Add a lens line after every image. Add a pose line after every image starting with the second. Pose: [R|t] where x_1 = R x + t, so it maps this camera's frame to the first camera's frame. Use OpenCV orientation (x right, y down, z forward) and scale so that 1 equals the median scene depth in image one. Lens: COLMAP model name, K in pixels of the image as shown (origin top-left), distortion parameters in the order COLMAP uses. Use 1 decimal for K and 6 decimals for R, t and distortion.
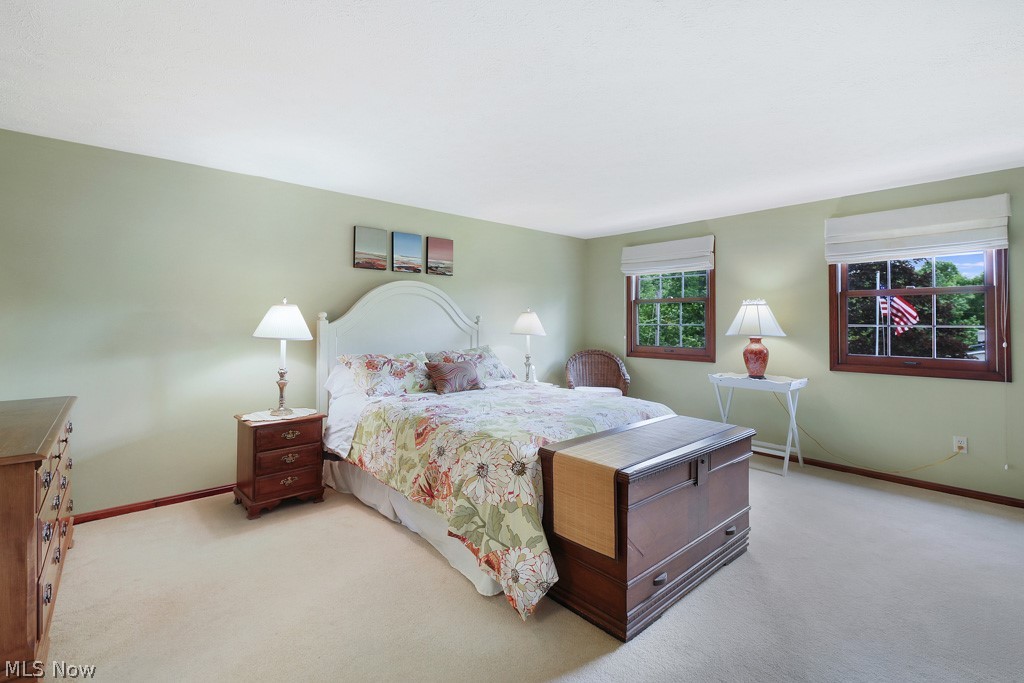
lens RADIAL K [[451.4, 0, 478.1], [0, 451.4, 330.8], [0, 0, 1]] dist [-0.002548, -0.001005]
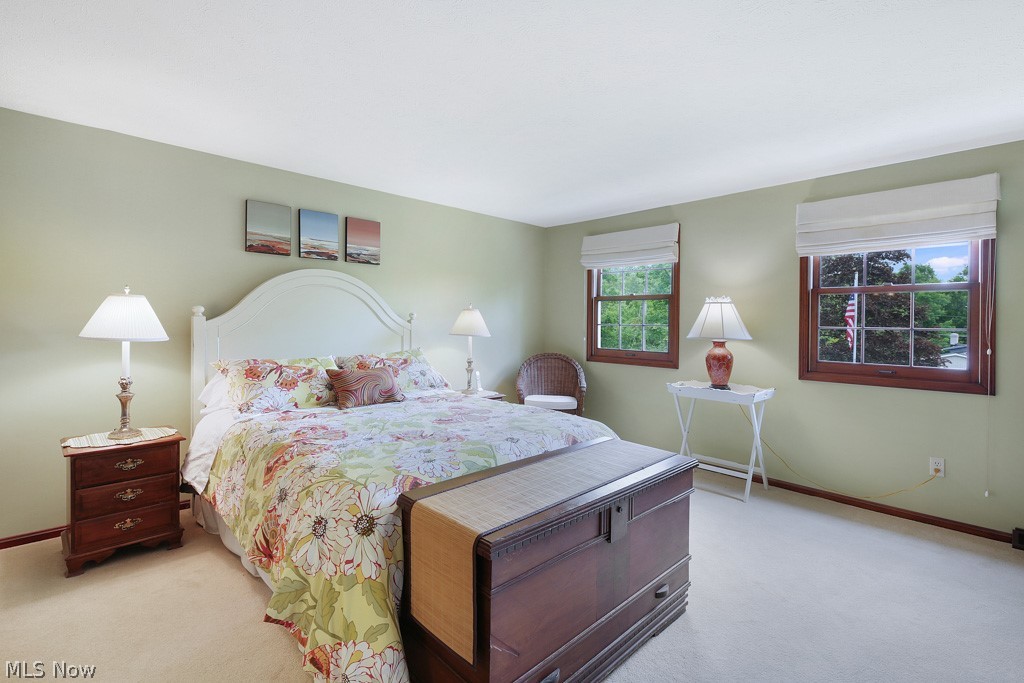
lens RADIAL K [[458.9, 0, 512.0], [0, 458.9, 341.5], [0, 0, 1]] dist [0.001389, -0.004397]
pose [[0.996913, 0.005150, 0.078341, 0.162825], [-0.007034, 0.999692, 0.023782, -0.002076], [-0.078194, -0.024259, 0.996643, 0.166164]]
